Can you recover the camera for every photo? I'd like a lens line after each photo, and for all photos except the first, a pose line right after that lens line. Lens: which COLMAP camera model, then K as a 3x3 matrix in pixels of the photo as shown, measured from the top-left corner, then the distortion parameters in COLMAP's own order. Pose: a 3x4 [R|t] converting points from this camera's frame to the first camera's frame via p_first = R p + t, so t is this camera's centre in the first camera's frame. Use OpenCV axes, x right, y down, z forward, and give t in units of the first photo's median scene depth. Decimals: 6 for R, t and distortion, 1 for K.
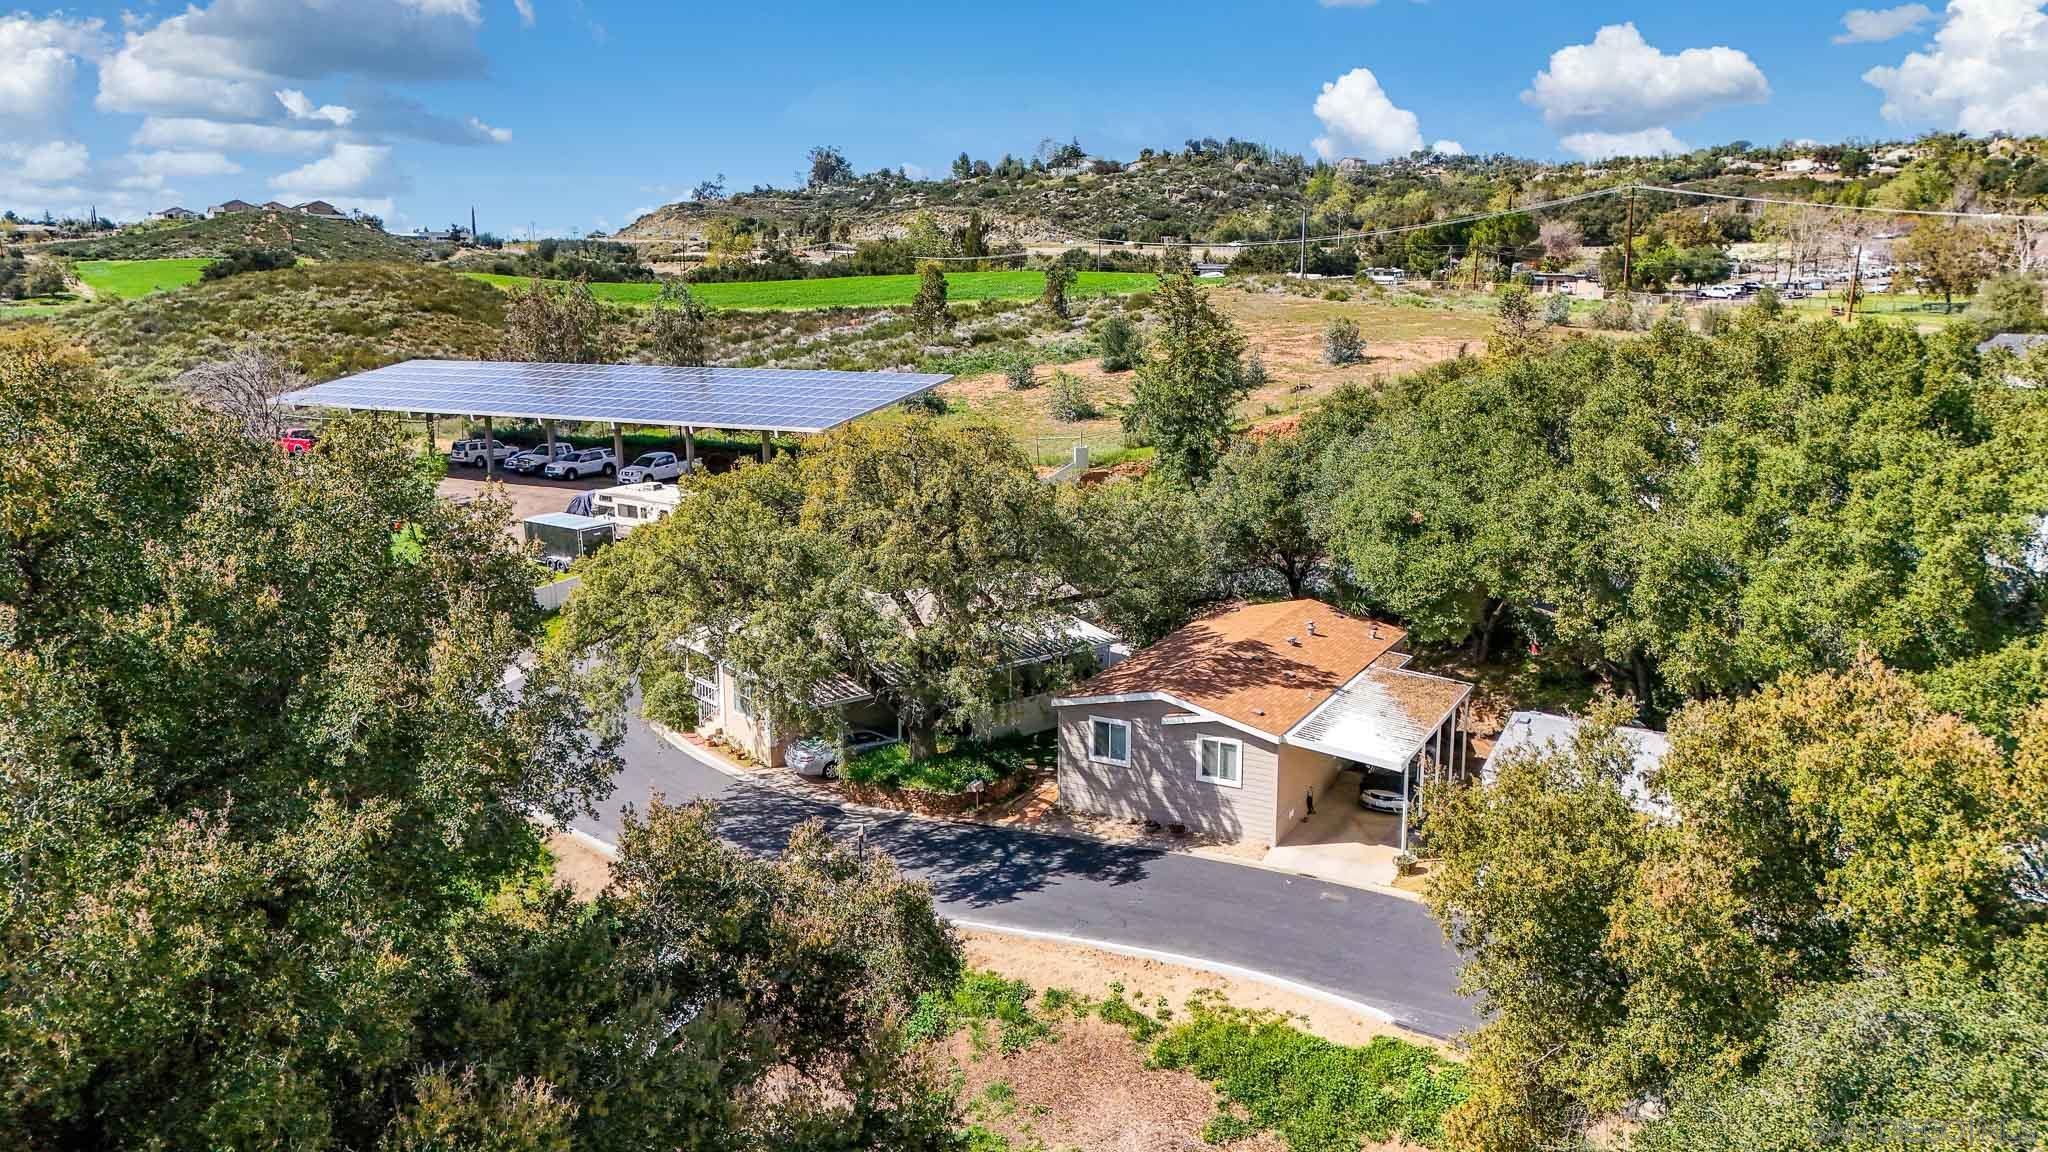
lens RADIAL K [[1553.0, 0, 1020.0], [0, 1553.0, 569.0], [0, 0, 1]] dist [0.124954, -0.096115]
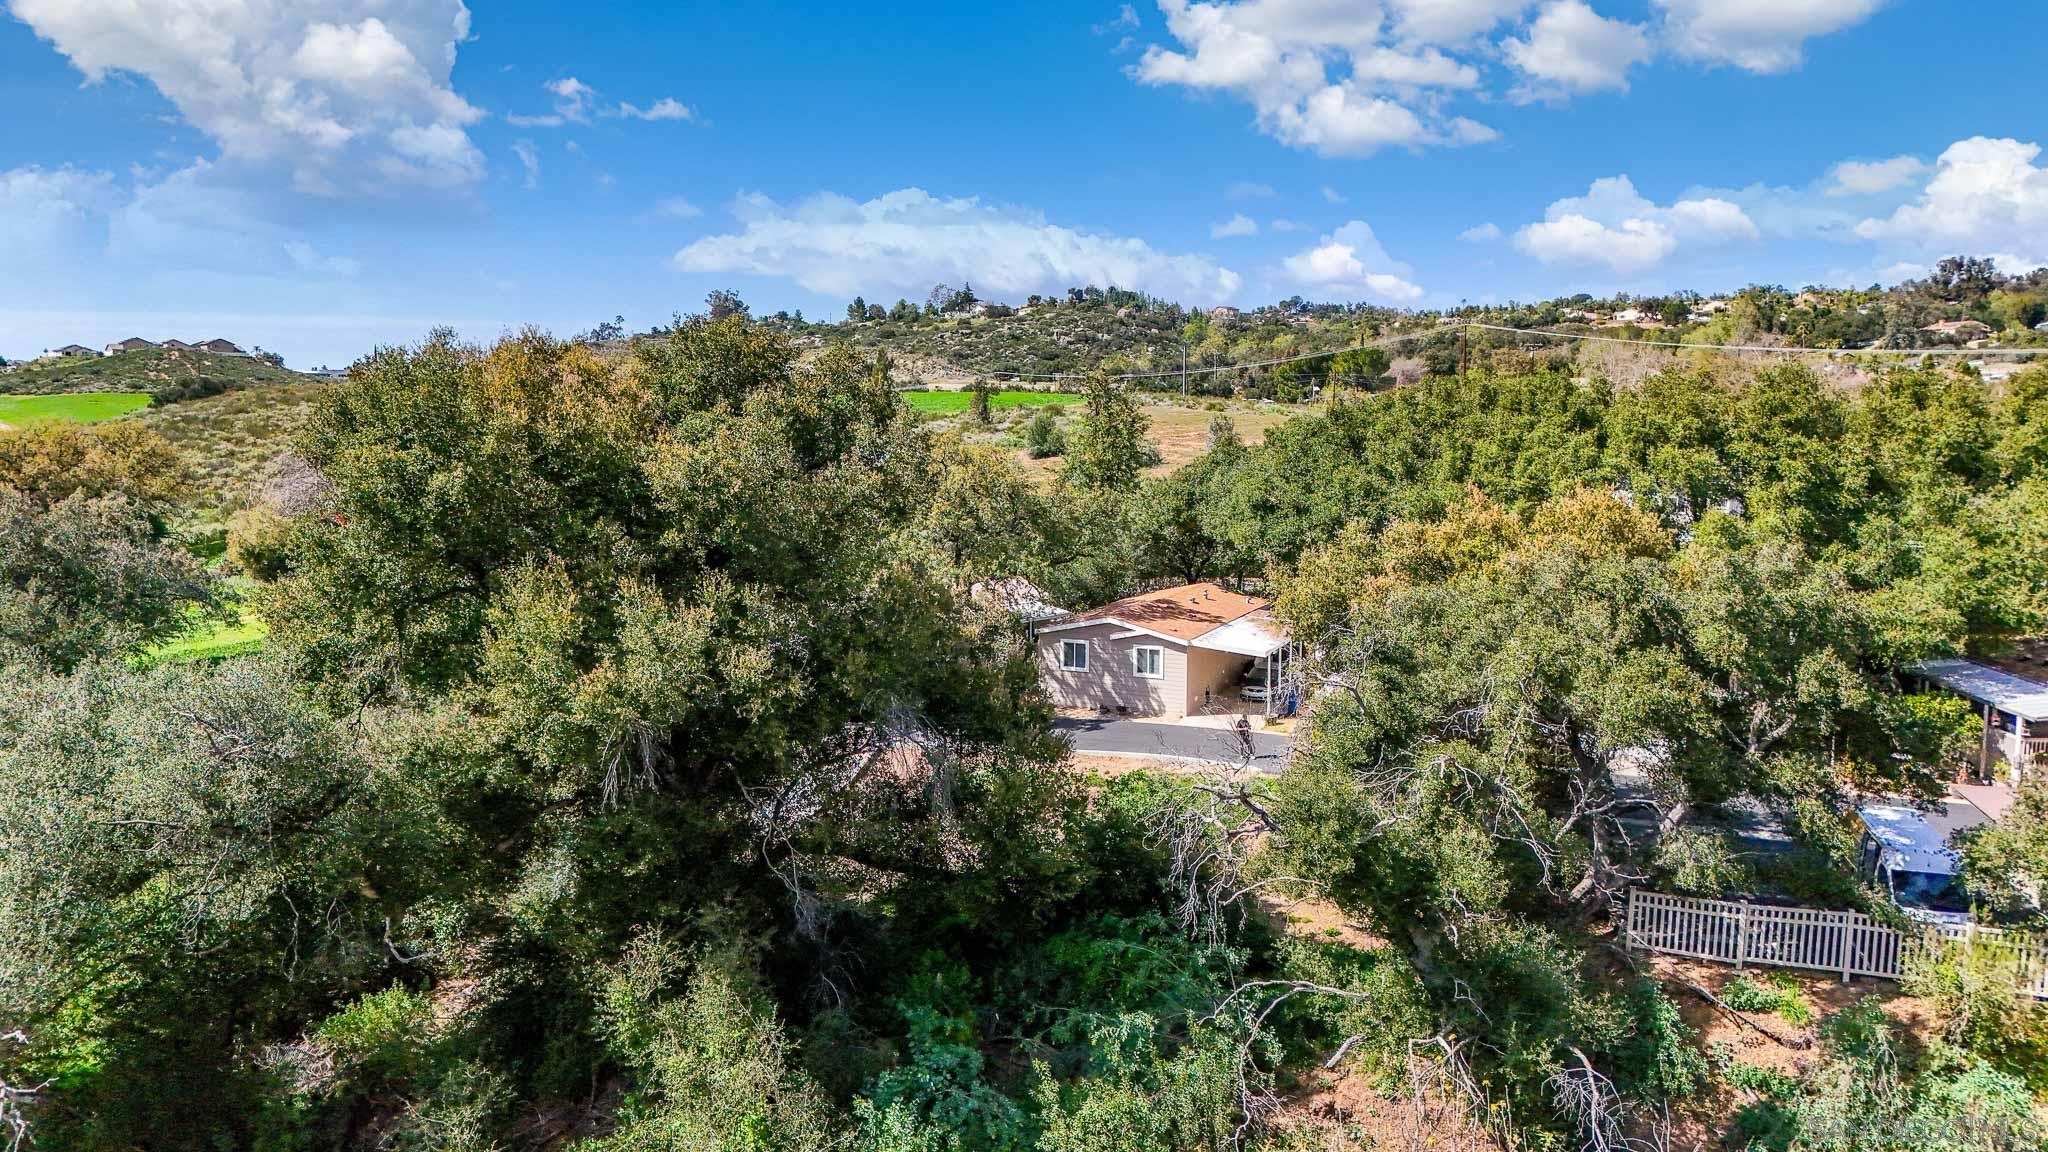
lens RADIAL K [[1548.6, 0, 1024.0], [0, 1548.6, 576.0], [0, 0, 1]] dist [0.176849, -0.181574]
pose [[0.997166, -0.008000, 0.074809, -0.101892], [0.014334, 0.996319, -0.084514, 0.161358], [-0.073857, 0.085347, 0.993610, -0.480058]]
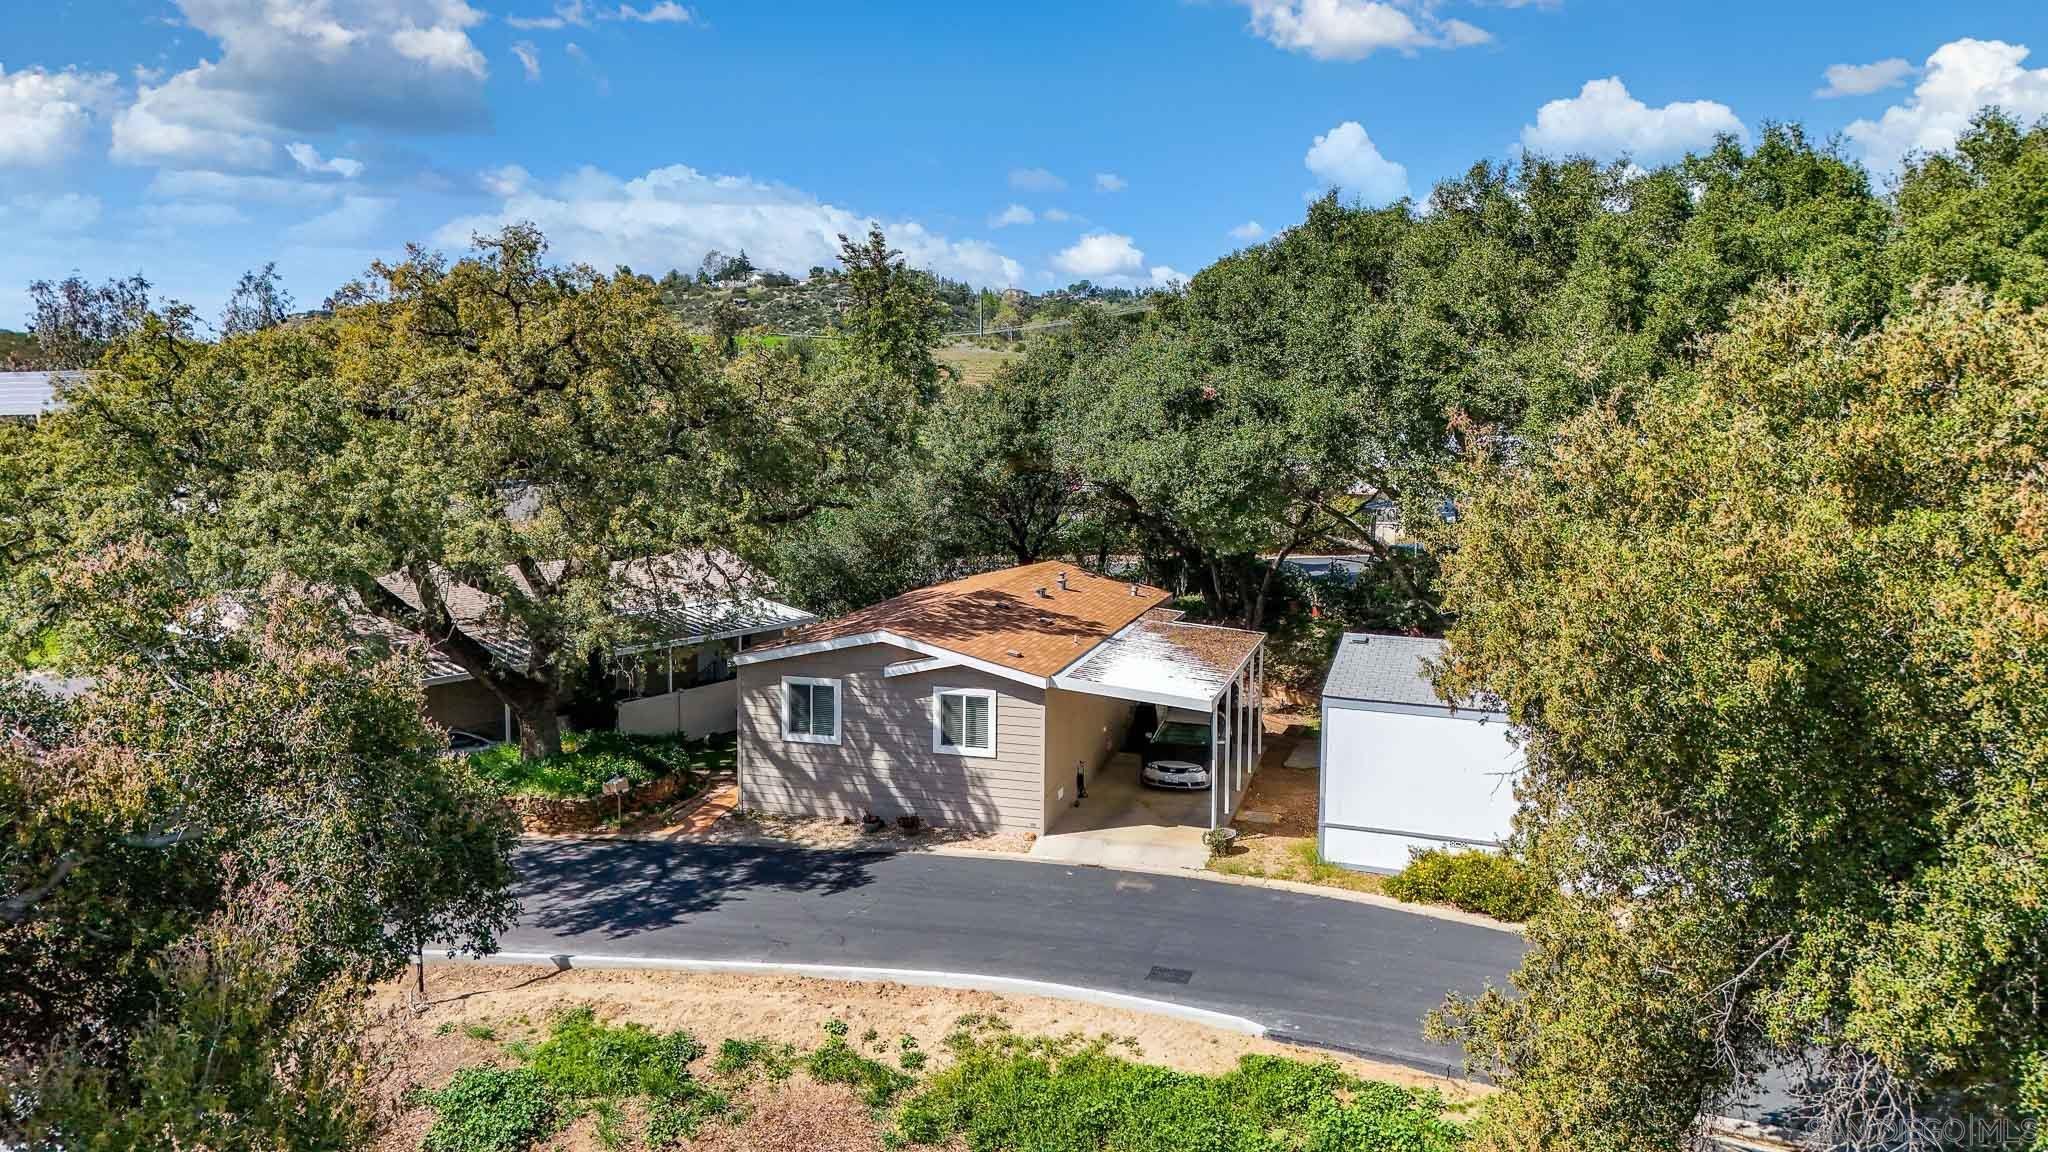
lens RADIAL K [[1553.0, 0, 1020.0], [0, 1553.0, 569.0], [0, 0, 1]] dist [0.124954, -0.096115]
pose [[0.978608, -0.016716, 0.205051, 0.005500], [0.033440, 0.996364, -0.078366, 0.106735], [-0.202996, 0.083547, 0.975609, 0.275276]]
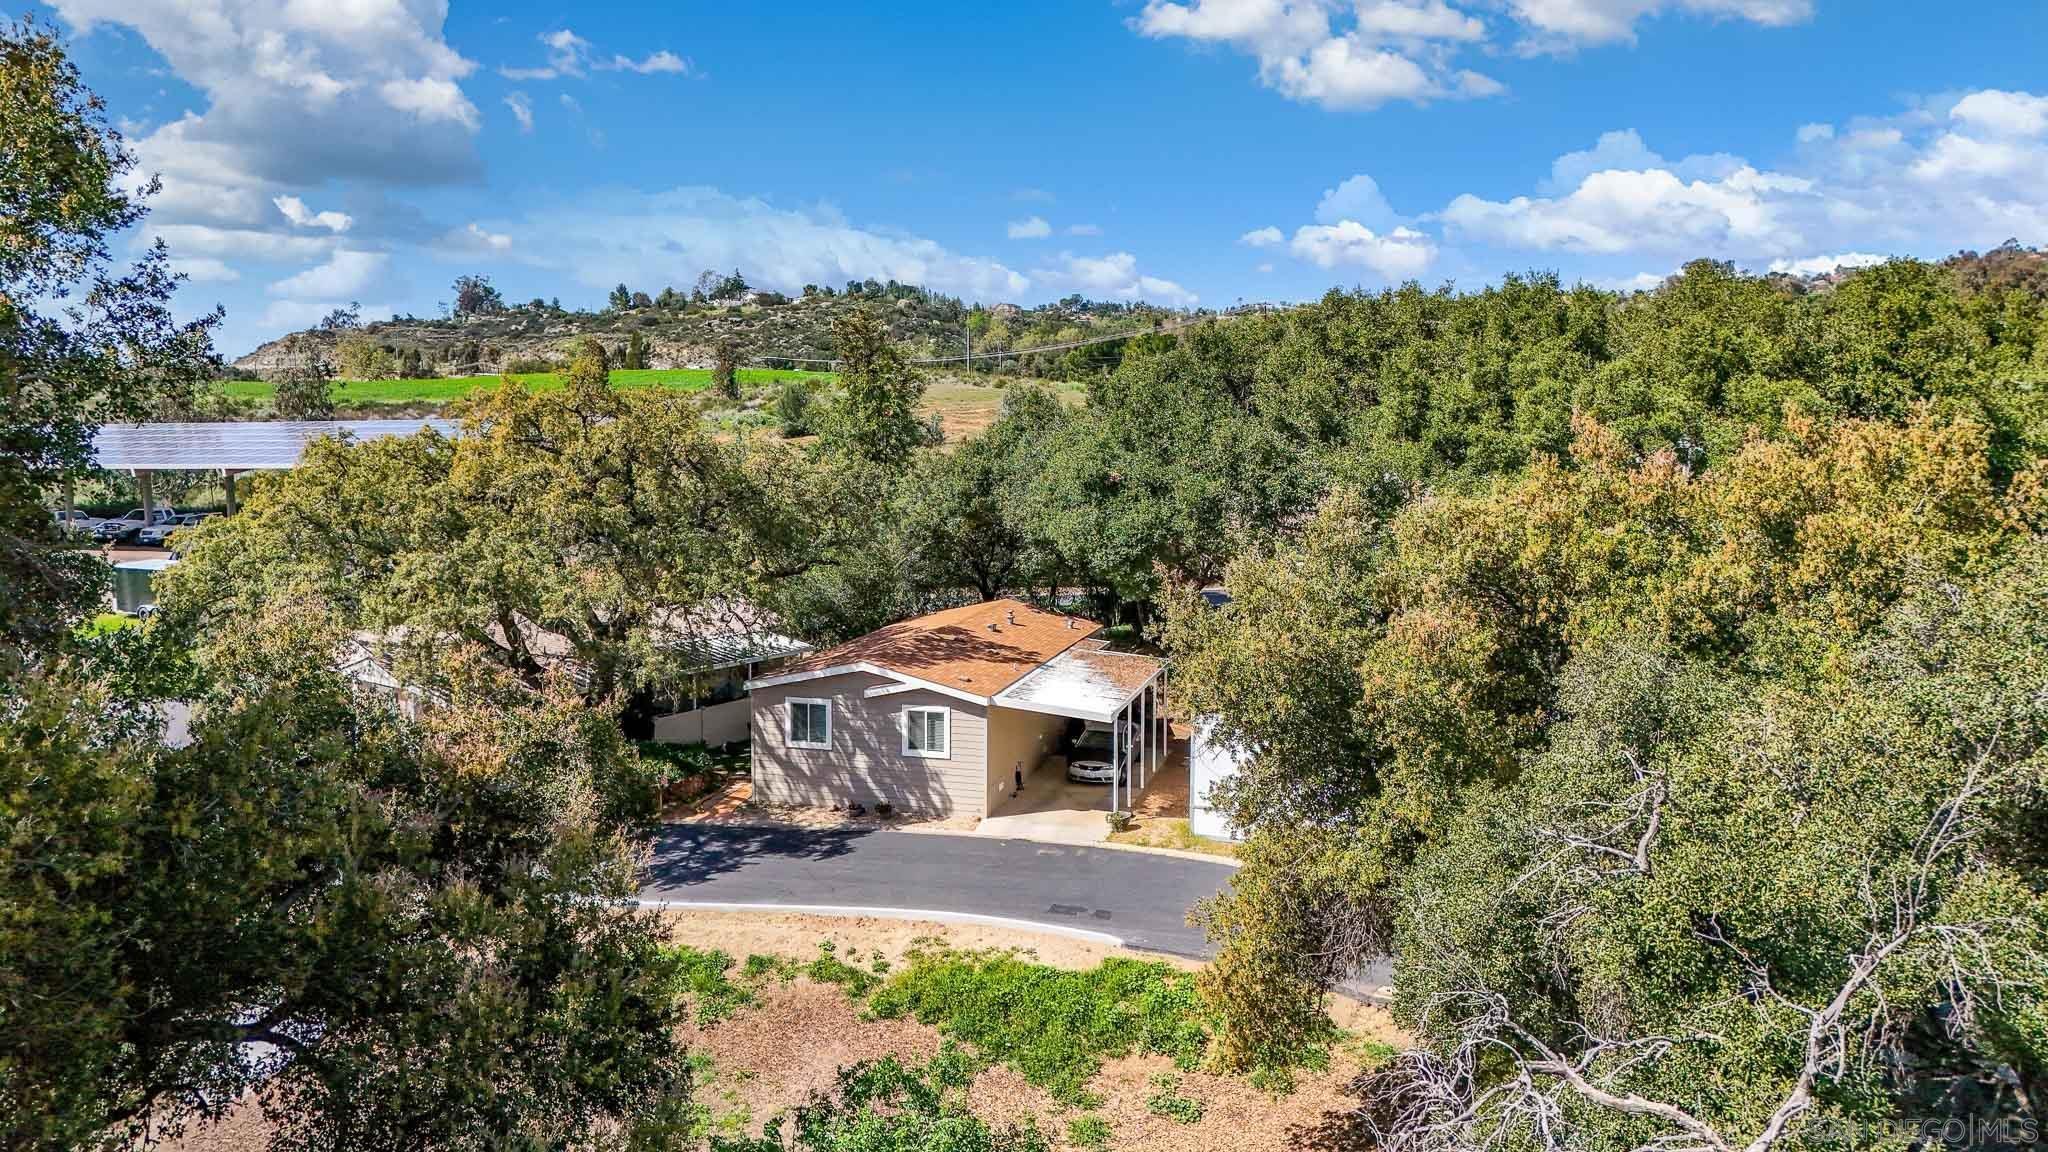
lens RADIAL K [[1549.4, 0, 1022.1], [0, 1549.4, 578.7], [0, 0, 1]] dist [0.144837, -0.269865]
pose [[0.977534, -0.021355, 0.209695, -0.010783], [0.038667, 0.996140, -0.078808, 0.104217], [-0.207203, 0.085145, 0.974586, 0.058878]]
